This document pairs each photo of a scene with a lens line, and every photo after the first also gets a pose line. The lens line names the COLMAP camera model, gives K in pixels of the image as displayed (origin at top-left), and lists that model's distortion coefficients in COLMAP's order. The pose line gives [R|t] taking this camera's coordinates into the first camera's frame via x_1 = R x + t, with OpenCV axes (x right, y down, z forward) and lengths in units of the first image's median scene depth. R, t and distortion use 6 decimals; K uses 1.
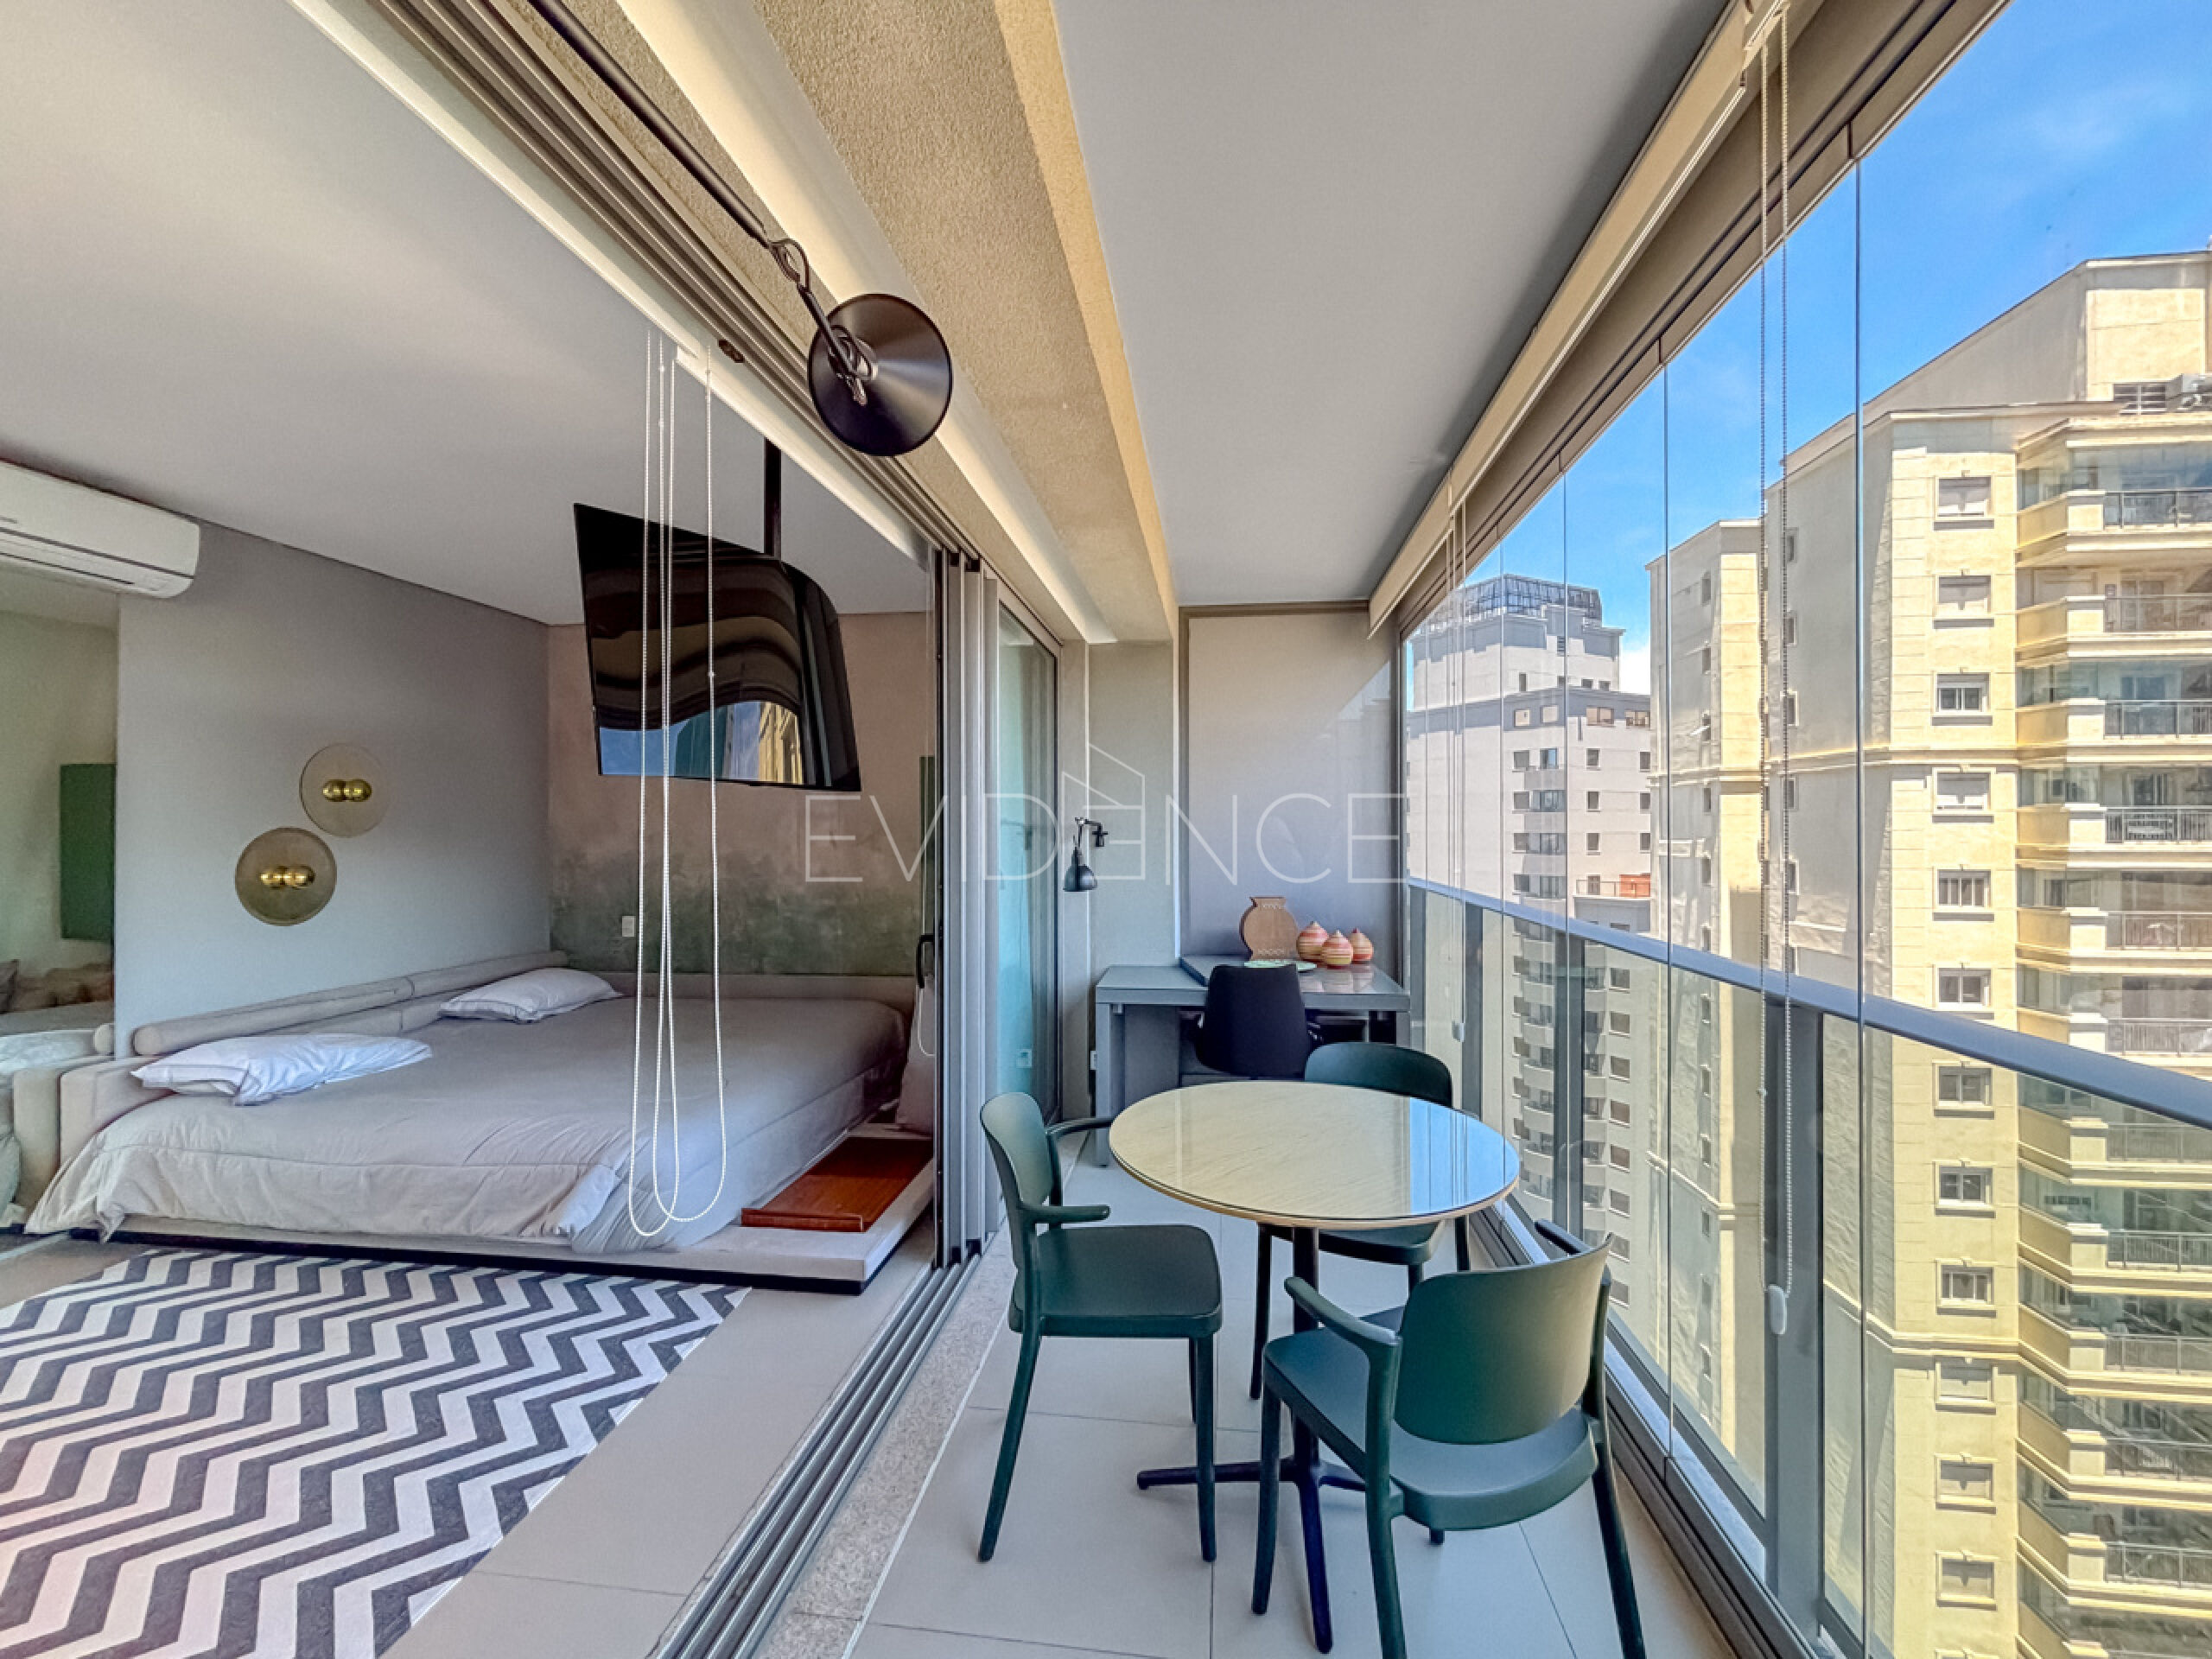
lens RADIAL K [[905.3, 0, 1109.9], [0, 905.3, 825.9], [0, 0, 1]] dist [0.006056, -0.002010]
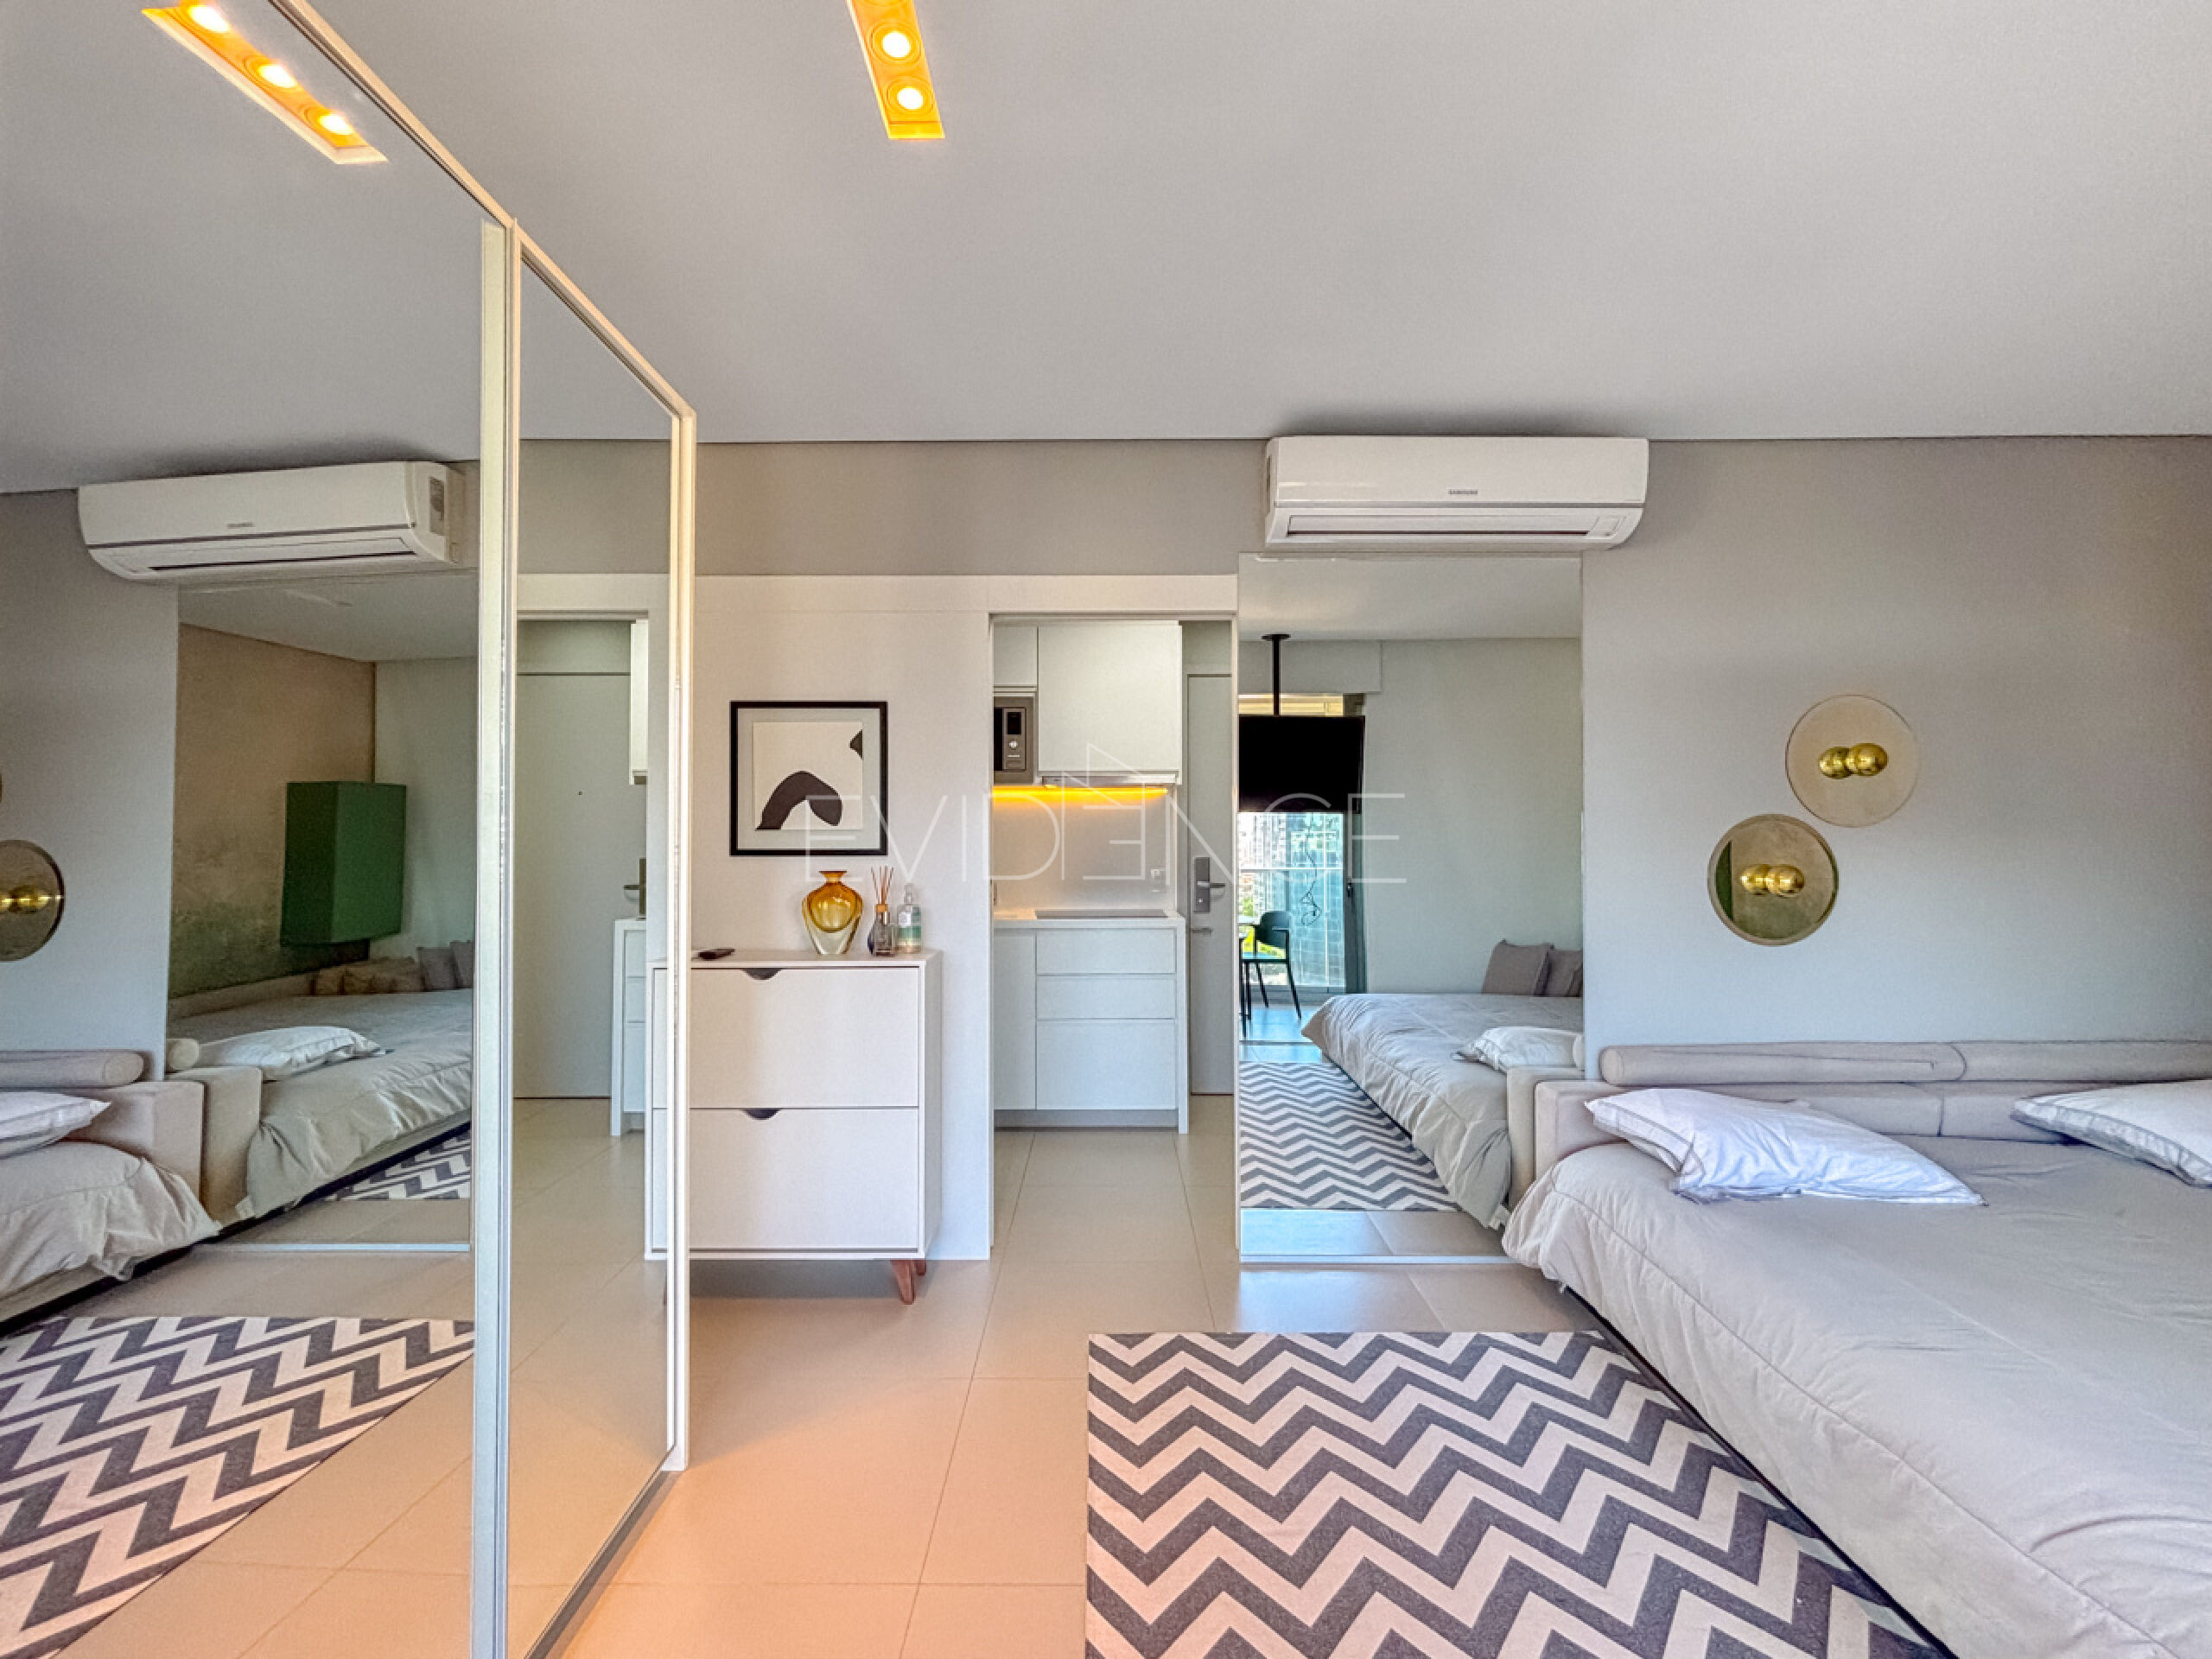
lens RADIAL K [[905.3, 0, 1100.2], [0, 905.3, 828.1], [0, 0, 1]] dist [0.006056, -0.002010]
pose [[0.115774, -0.020743, -0.993059, -0.173235], [0.008686, 0.999765, -0.019870, 0.017863], [0.993238, -0.006325, 0.115927, 0.275710]]
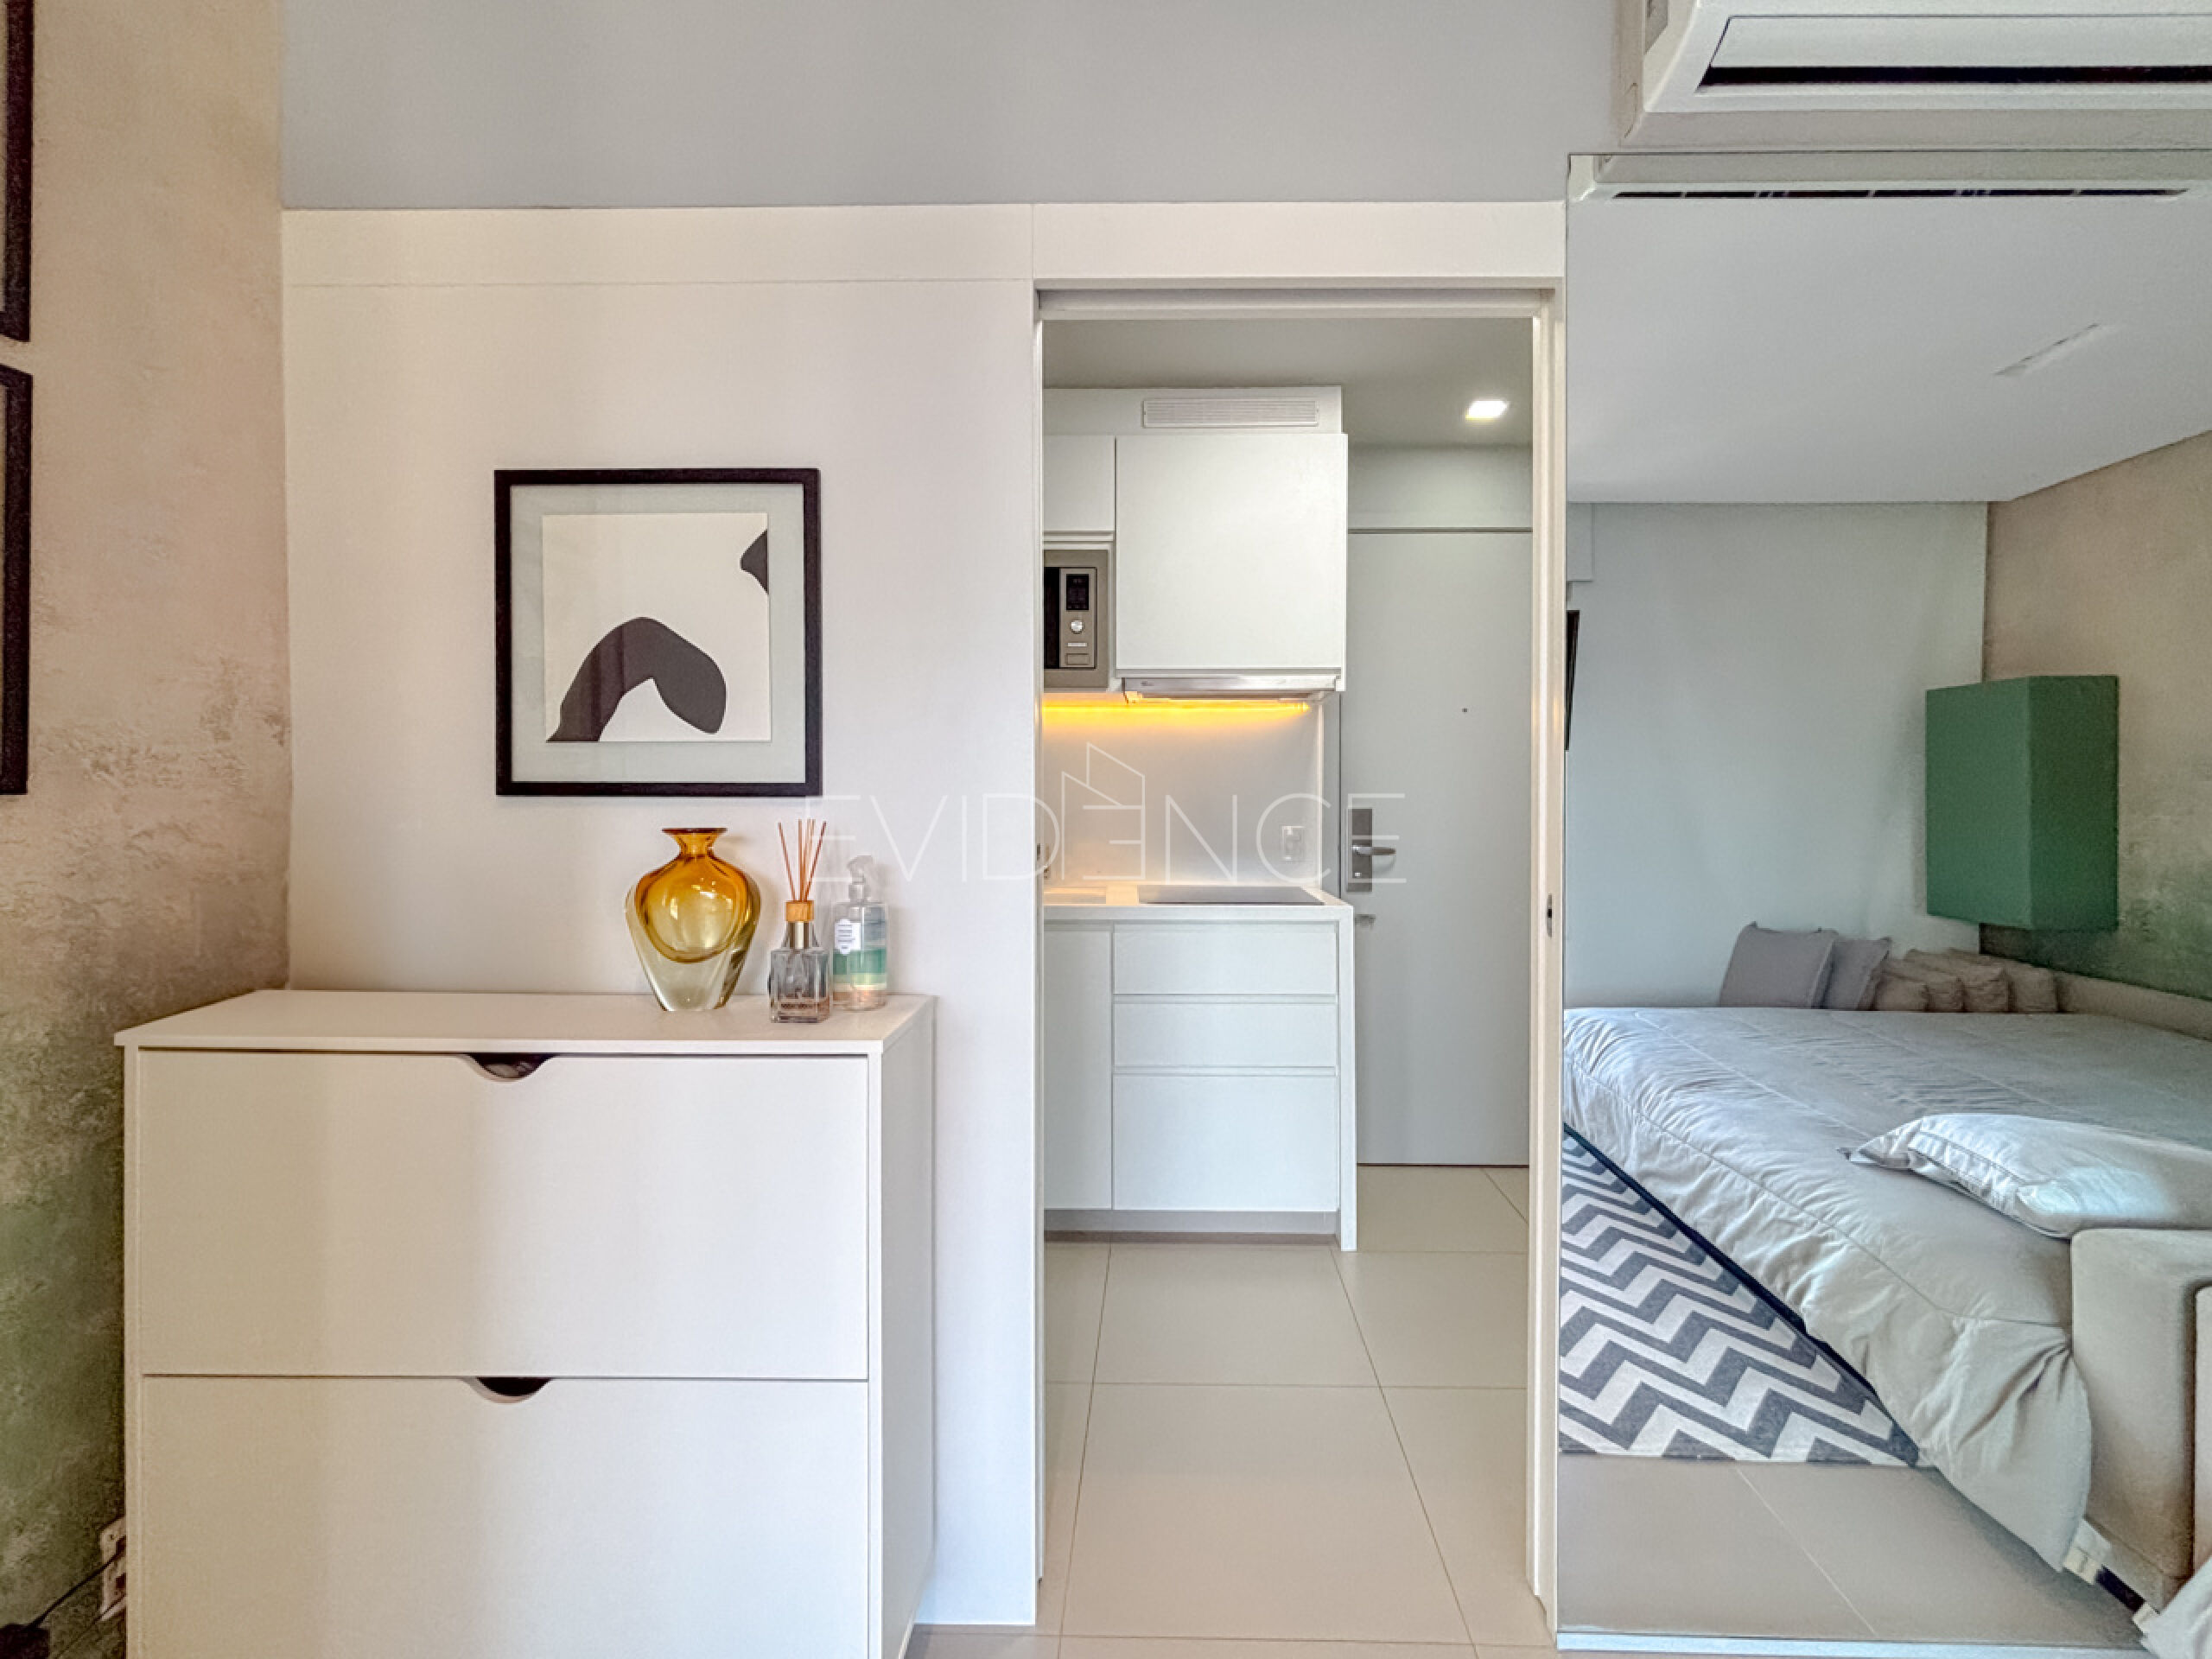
lens RADIAL K [[935.0, 0, 1152.6], [0, 935.0, 806.0], [0, 0, 1]] dist [0.000474, -0.000383]
pose [[0.113791, 0.007708, -0.993475, -0.463634], [0.003123, 0.999962, 0.008117, 0.023661], [0.993500, -0.004026, 0.113763, 0.275404]]
